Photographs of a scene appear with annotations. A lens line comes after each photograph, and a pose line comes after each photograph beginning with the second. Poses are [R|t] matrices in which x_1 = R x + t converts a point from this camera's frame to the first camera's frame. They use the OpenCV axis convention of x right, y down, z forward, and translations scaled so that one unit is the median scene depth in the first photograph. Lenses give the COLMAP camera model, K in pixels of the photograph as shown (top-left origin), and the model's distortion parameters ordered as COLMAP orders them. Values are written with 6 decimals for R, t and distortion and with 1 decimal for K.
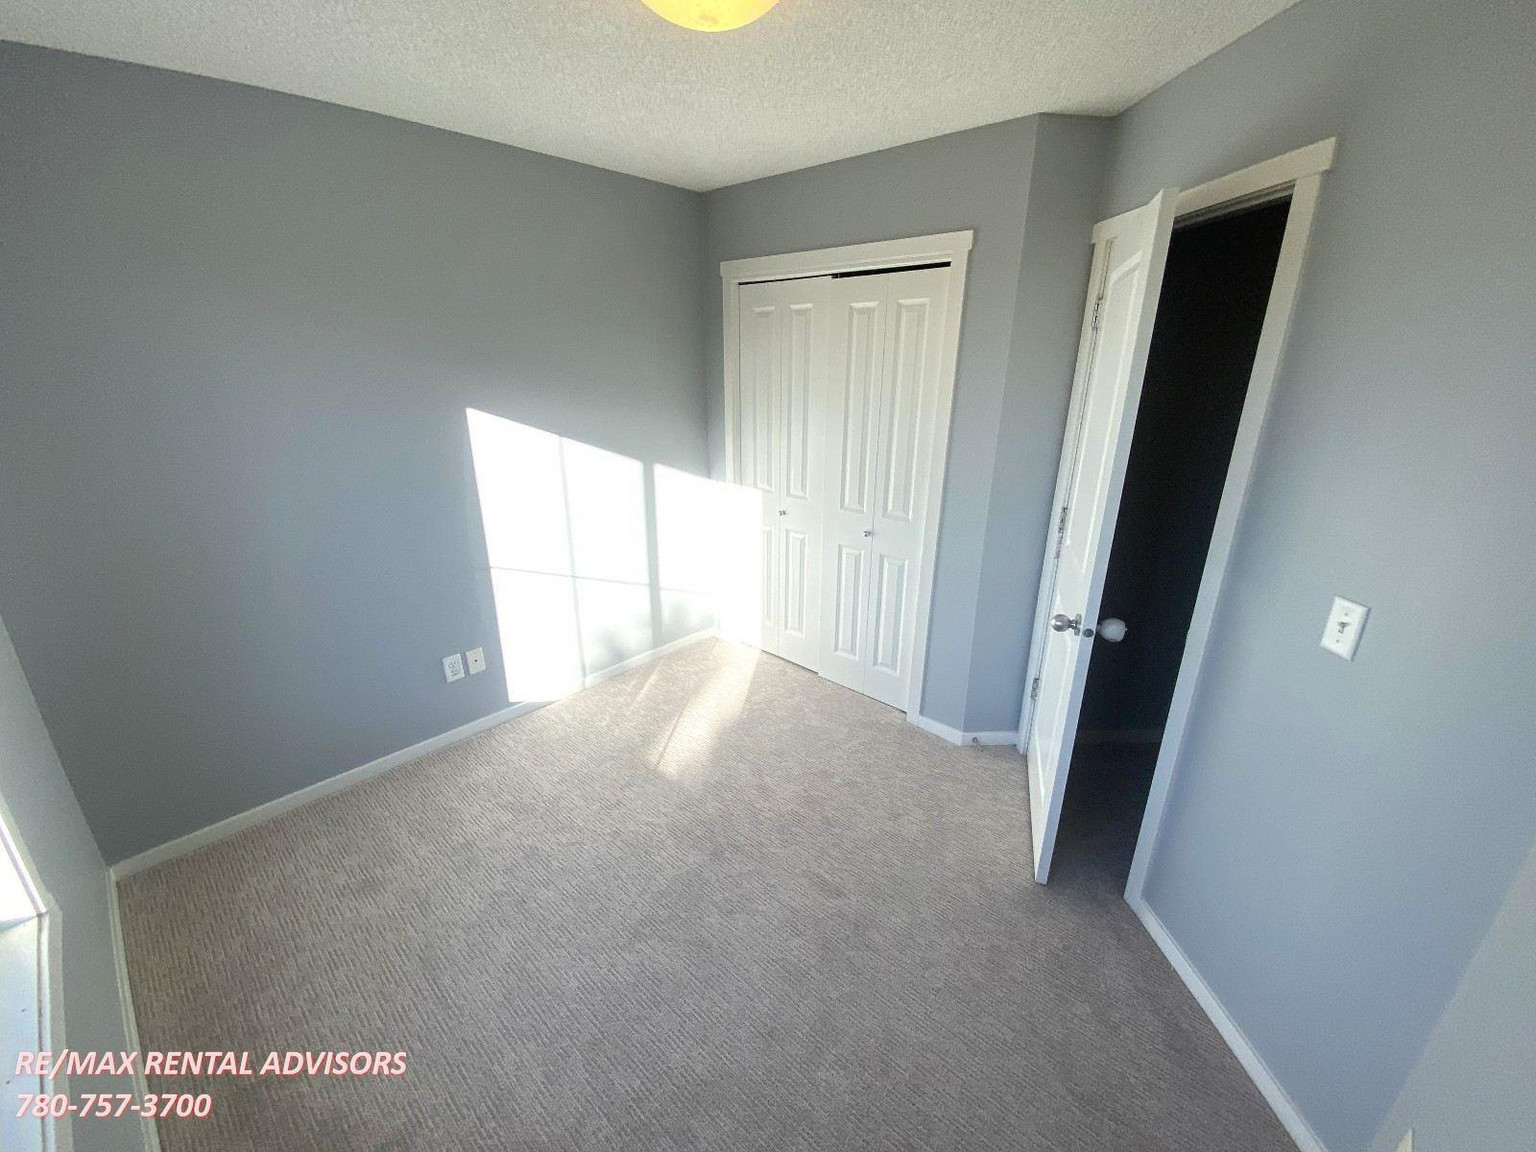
lens RADIAL K [[628.7, 0, 768.0], [0, 628.7, 576.0], [0, 0, 1]] dist [0.000027, 0.000024]
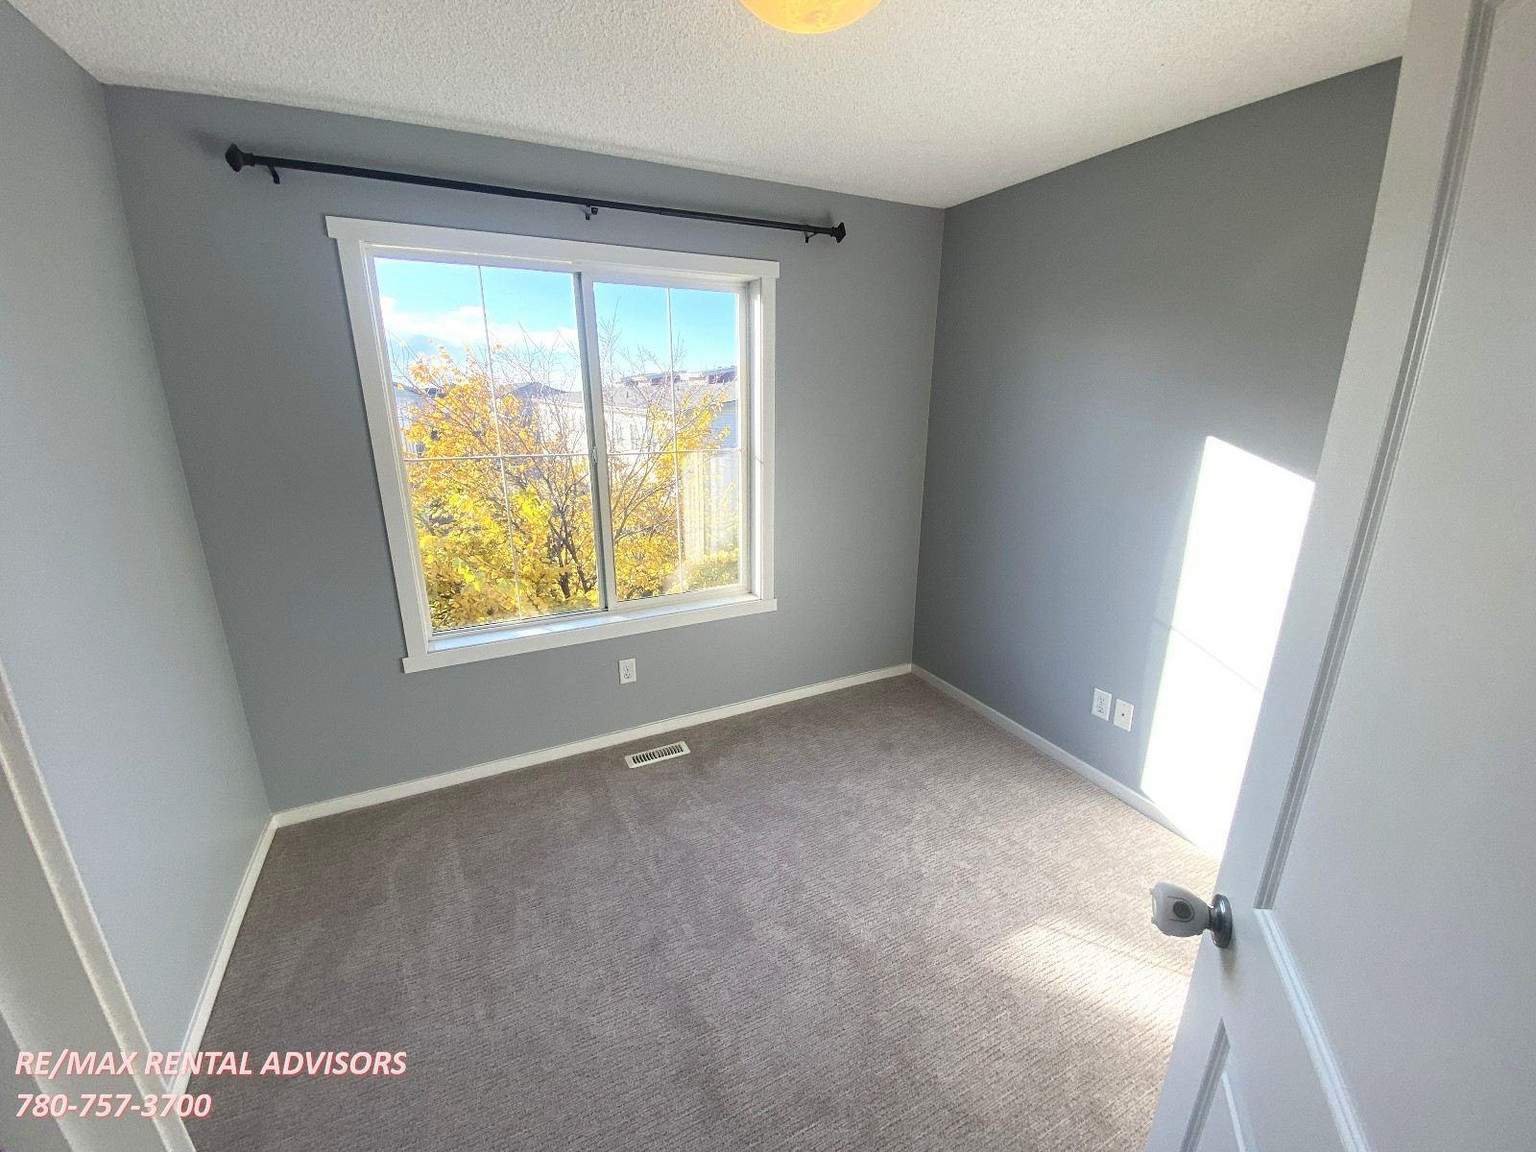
lens RADIAL K [[628.7, 0, 768.0], [0, 628.7, 576.0], [0, 0, 1]] dist [0.000027, 0.000024]
pose [[-0.363572, 0.259559, -0.894676, 0.474092], [-0.306470, 0.873613, 0.377989, -0.224205], [0.879711, 0.411617, -0.238074, 0.709079]]
